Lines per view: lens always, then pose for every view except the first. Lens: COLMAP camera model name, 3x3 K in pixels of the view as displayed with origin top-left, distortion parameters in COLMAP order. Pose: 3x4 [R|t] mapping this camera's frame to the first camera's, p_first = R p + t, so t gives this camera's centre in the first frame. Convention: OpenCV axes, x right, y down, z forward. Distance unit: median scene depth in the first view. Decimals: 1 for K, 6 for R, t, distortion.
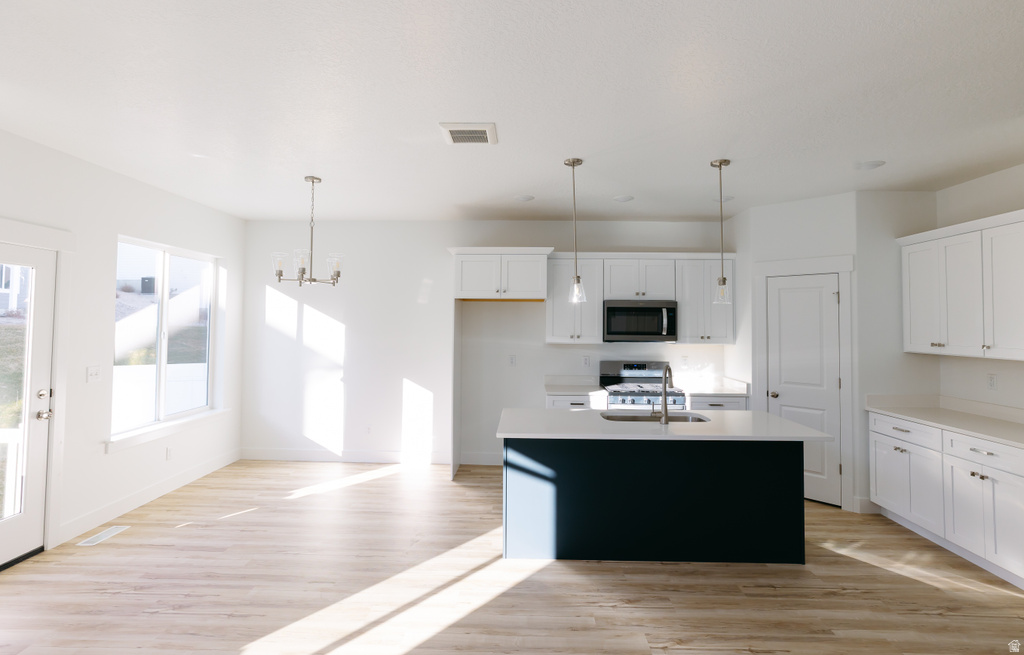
lens RADIAL K [[515.0, 0, 512.4], [0, 515.0, 310.1], [0, 0, 1]] dist [-0.020832, 0.011649]
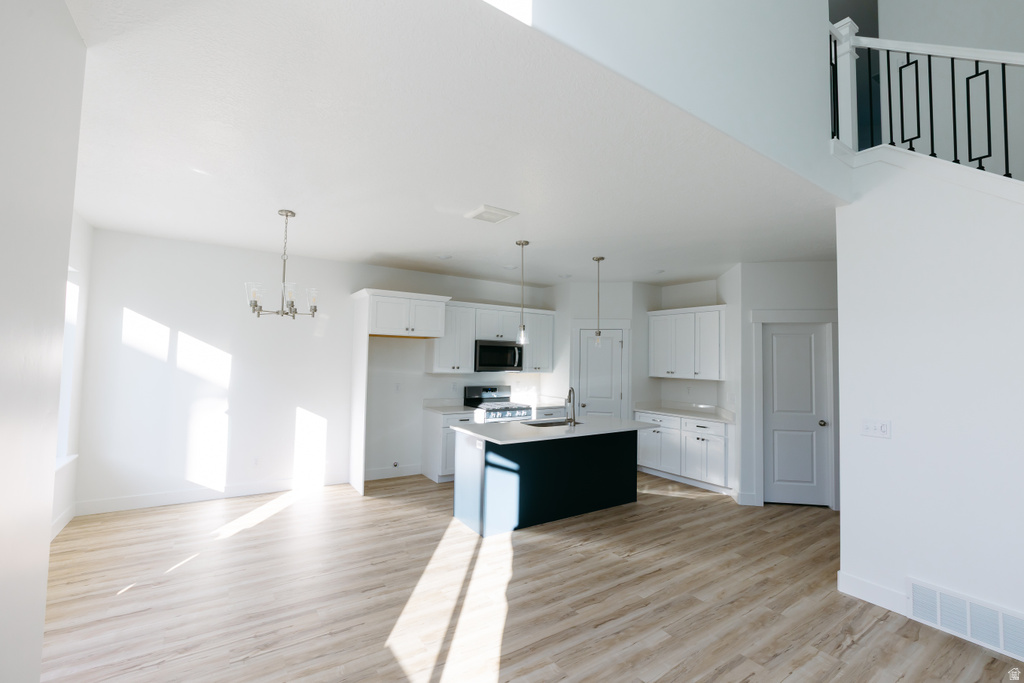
lens RADIAL K [[447.5, 0, 513.4], [0, 447.5, 338.0], [0, 0, 1]] dist [-0.024431, 0.008089]
pose [[0.811985, 0.037748, 0.582456, -0.512397], [-0.032604, 0.999282, -0.019309, -0.005716], [-0.582766, -0.003311, 0.812633, 0.023793]]
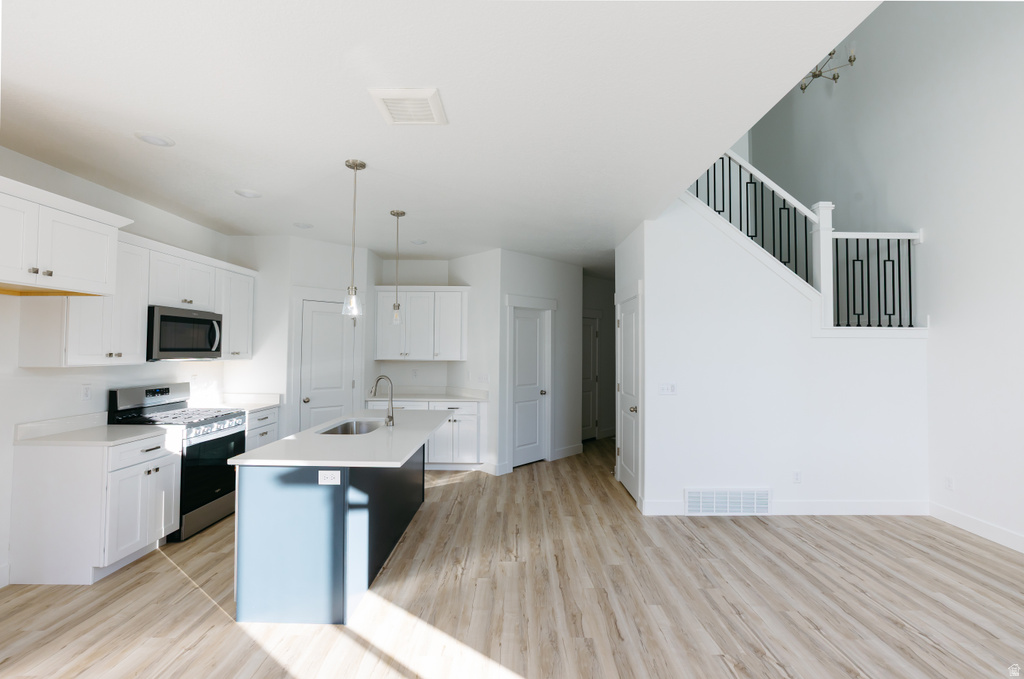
lens RADIAL K [[447.5, 0, 518.7], [0, 447.5, 335.1], [0, 0, 1]] dist [-0.024431, 0.008089]
pose [[-0.034021, 0.025635, 0.999092, -0.592039], [-0.035554, 0.999007, -0.026843, 0.028054], [-0.998788, -0.036435, -0.033076, 0.615209]]
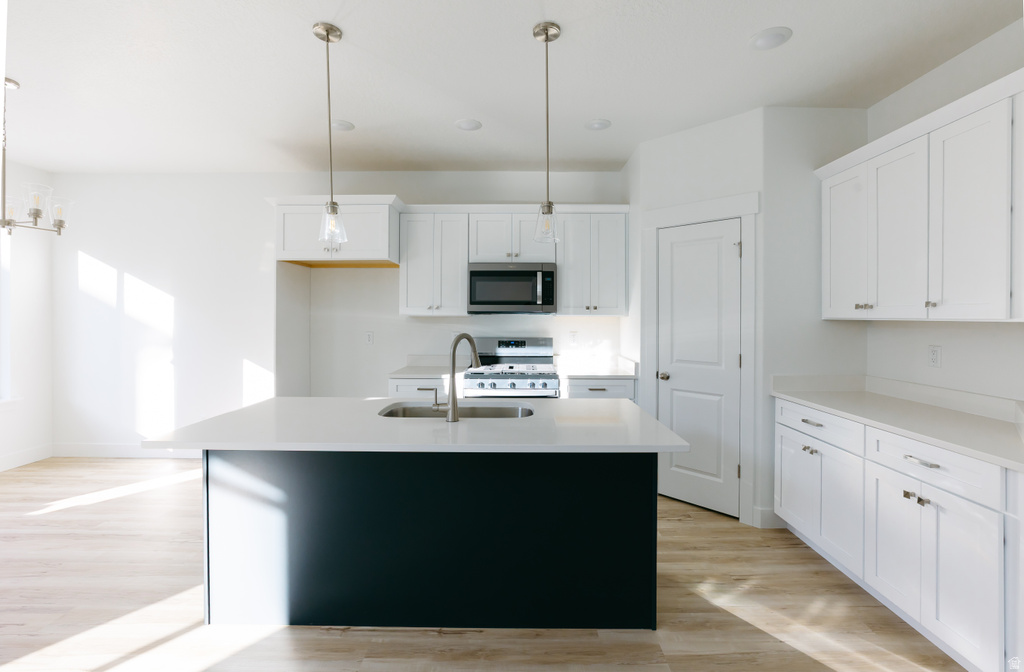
lens RADIAL K [[447.5, 0, 521.3], [0, 447.5, 321.1], [0, 0, 1]] dist [-0.024431, 0.008089]
pose [[0.999734, -0.006164, 0.022216, 0.304127], [0.005284, 0.999207, 0.039461, 0.056428], [-0.022442, -0.039333, 0.998974, 0.349541]]
